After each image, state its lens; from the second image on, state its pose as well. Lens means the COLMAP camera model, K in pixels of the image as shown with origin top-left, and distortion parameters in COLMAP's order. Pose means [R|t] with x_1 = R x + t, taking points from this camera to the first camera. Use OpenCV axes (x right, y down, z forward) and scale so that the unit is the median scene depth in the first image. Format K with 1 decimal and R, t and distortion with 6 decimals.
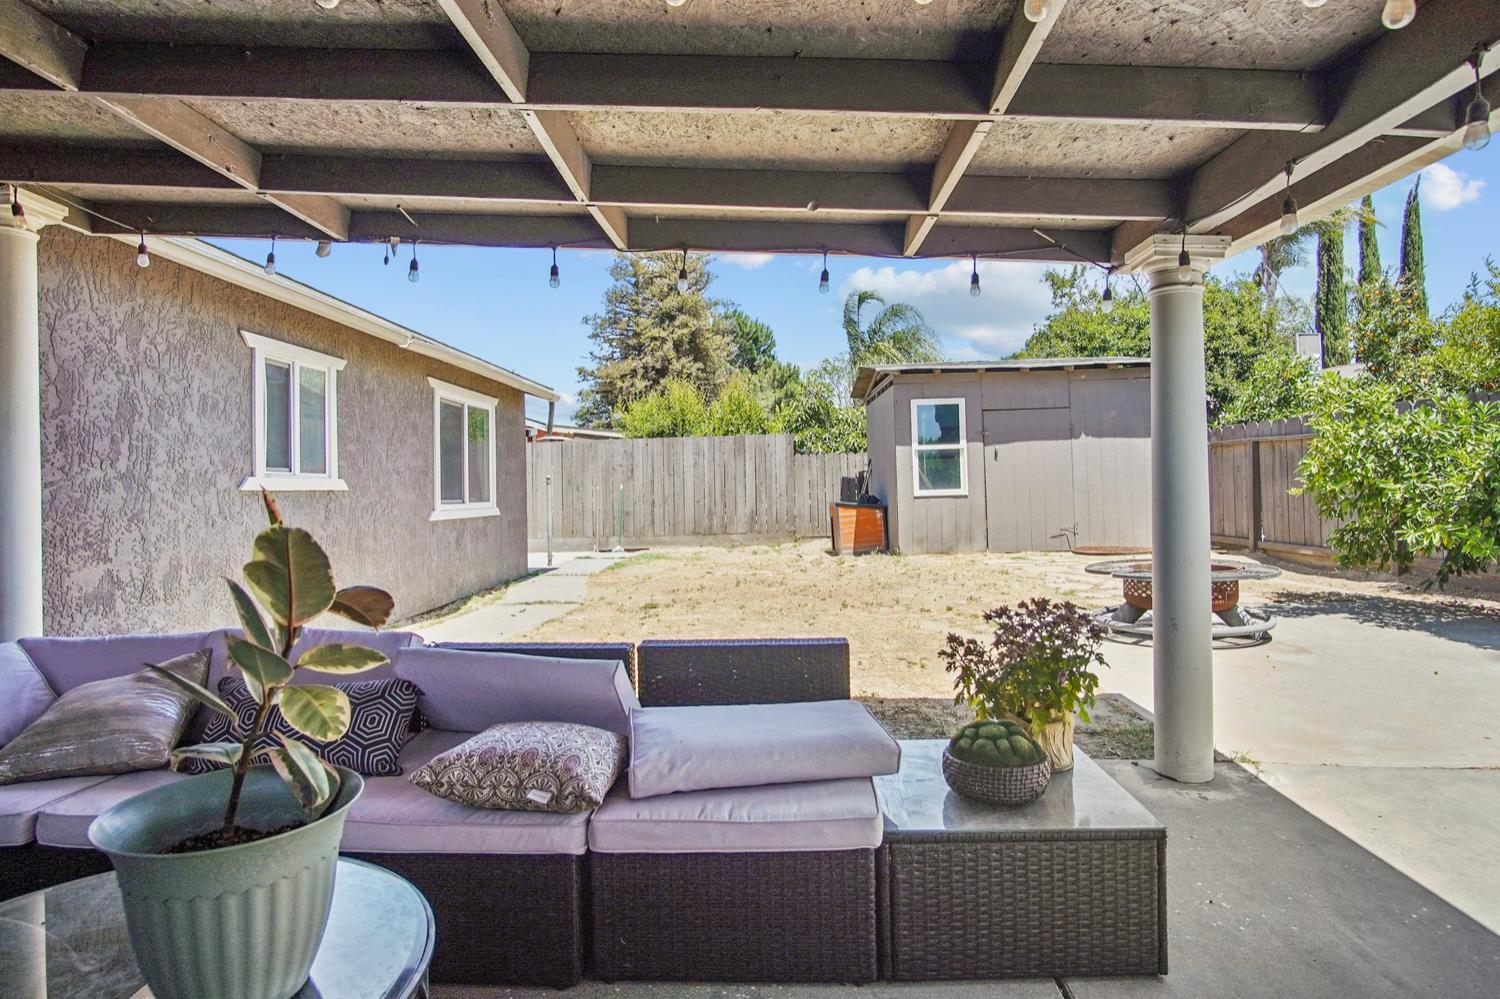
lens RADIAL K [[834.8, 0, 705.8], [0, 834.8, 474.7], [0, 0, 1]] dist [-0.017097, 0.000891]
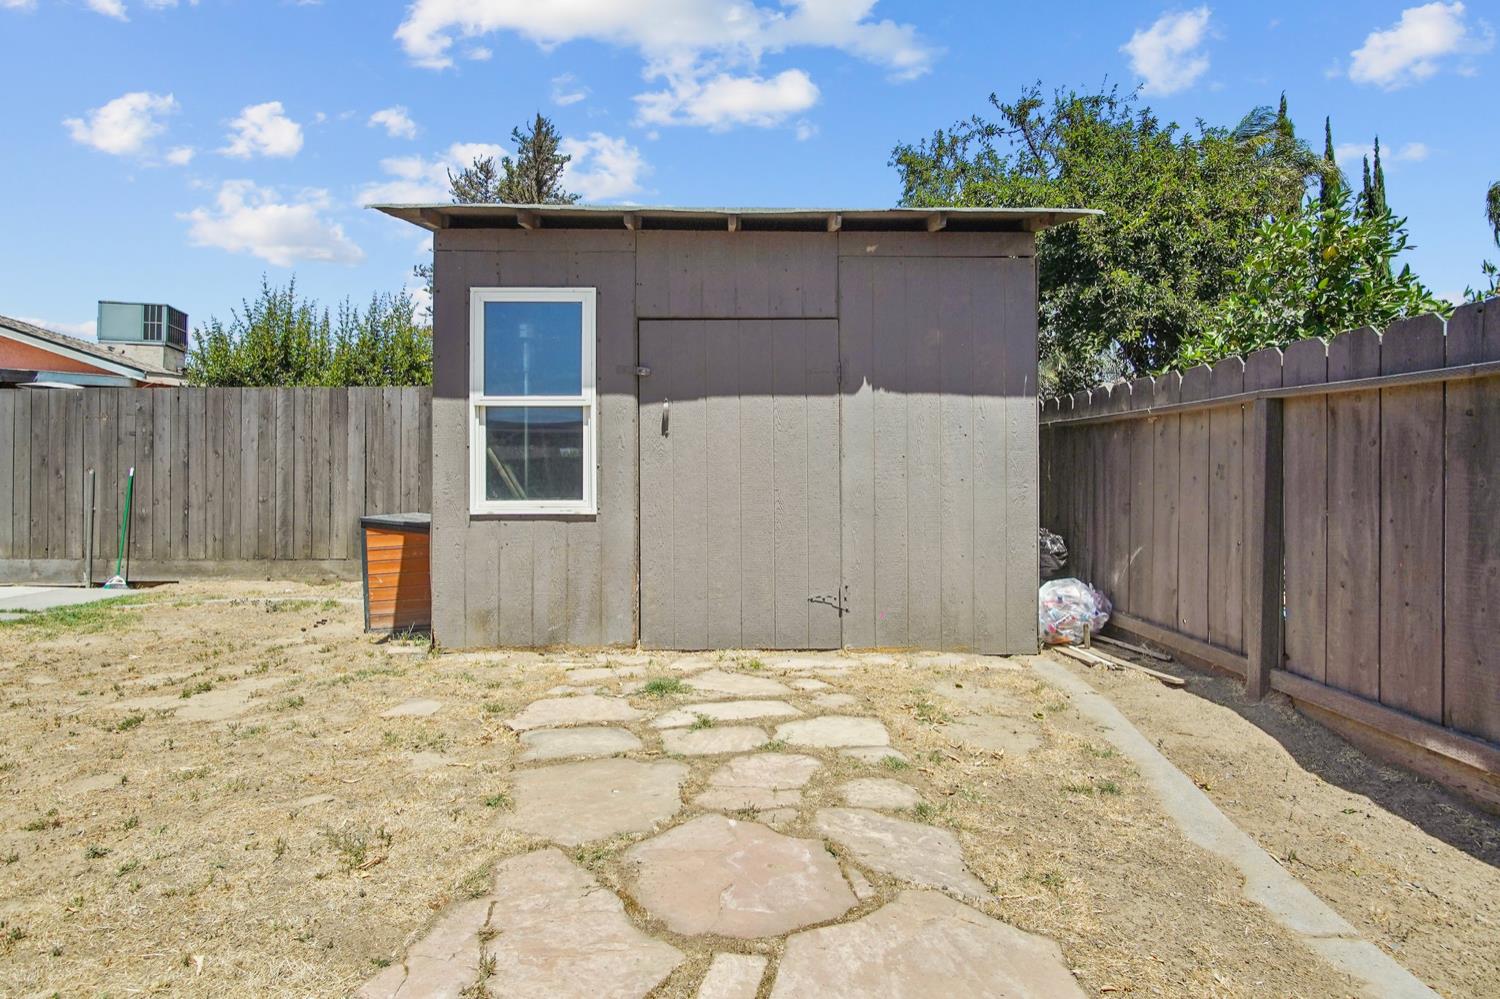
lens RADIAL K [[784.3, 0, 712.4], [0, 784.3, 466.9], [0, 0, 1]] dist [-0.002651, -0.000319]
pose [[0.998572, 0.026261, 0.046533, 0.620906], [-0.026735, 0.999597, 0.009594, -0.010612], [-0.046262, -0.010825, 0.998871, 1.033250]]
